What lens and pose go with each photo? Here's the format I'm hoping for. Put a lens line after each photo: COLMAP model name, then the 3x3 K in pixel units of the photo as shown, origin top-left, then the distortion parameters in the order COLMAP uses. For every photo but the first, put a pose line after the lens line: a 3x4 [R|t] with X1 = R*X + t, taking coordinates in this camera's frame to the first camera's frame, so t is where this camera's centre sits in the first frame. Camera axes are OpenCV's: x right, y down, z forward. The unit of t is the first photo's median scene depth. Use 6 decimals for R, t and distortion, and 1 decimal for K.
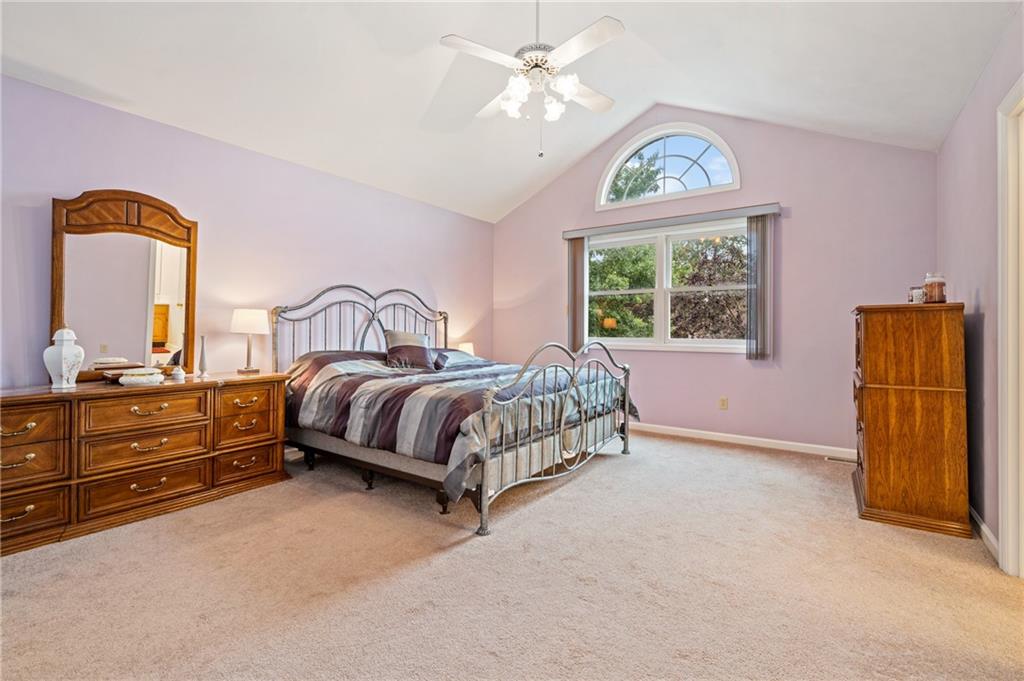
lens RADIAL K [[464.8, 0, 509.3], [0, 464.8, 333.6], [0, 0, 1]] dist [0.001736, -0.000460]
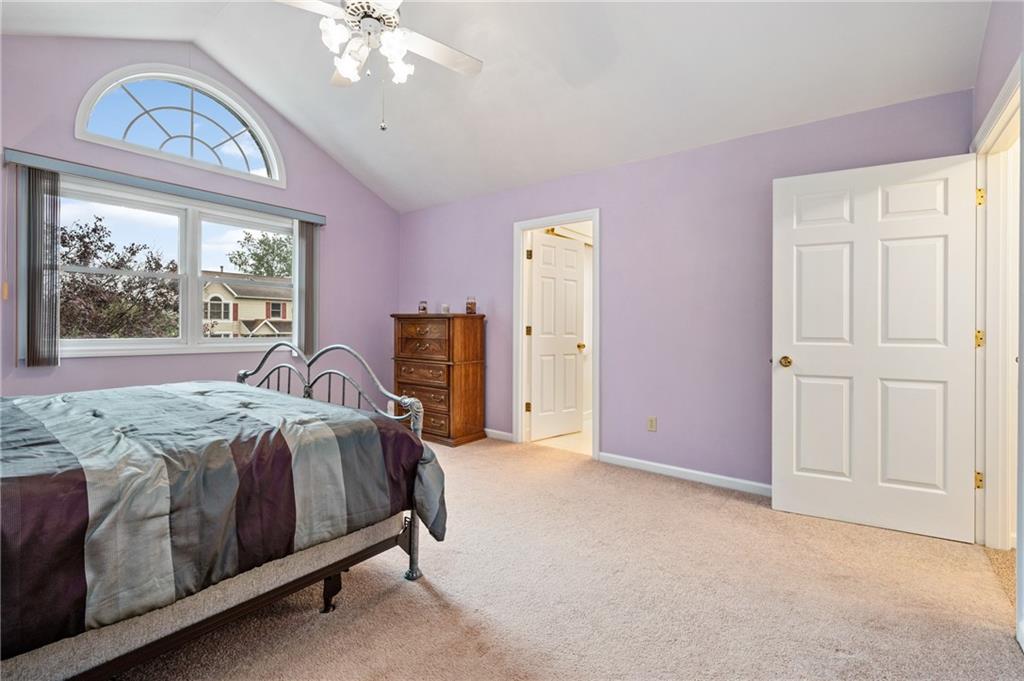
lens RADIAL K [[464.8, 0, 515.2], [0, 464.8, 331.7], [0, 0, 1]] dist [0.001736, -0.000460]
pose [[0.028738, -0.008662, 0.999549, -0.616016], [0.002090, 0.999961, 0.008606, -0.008231], [-0.999585, 0.001842, 0.028755, 0.559513]]
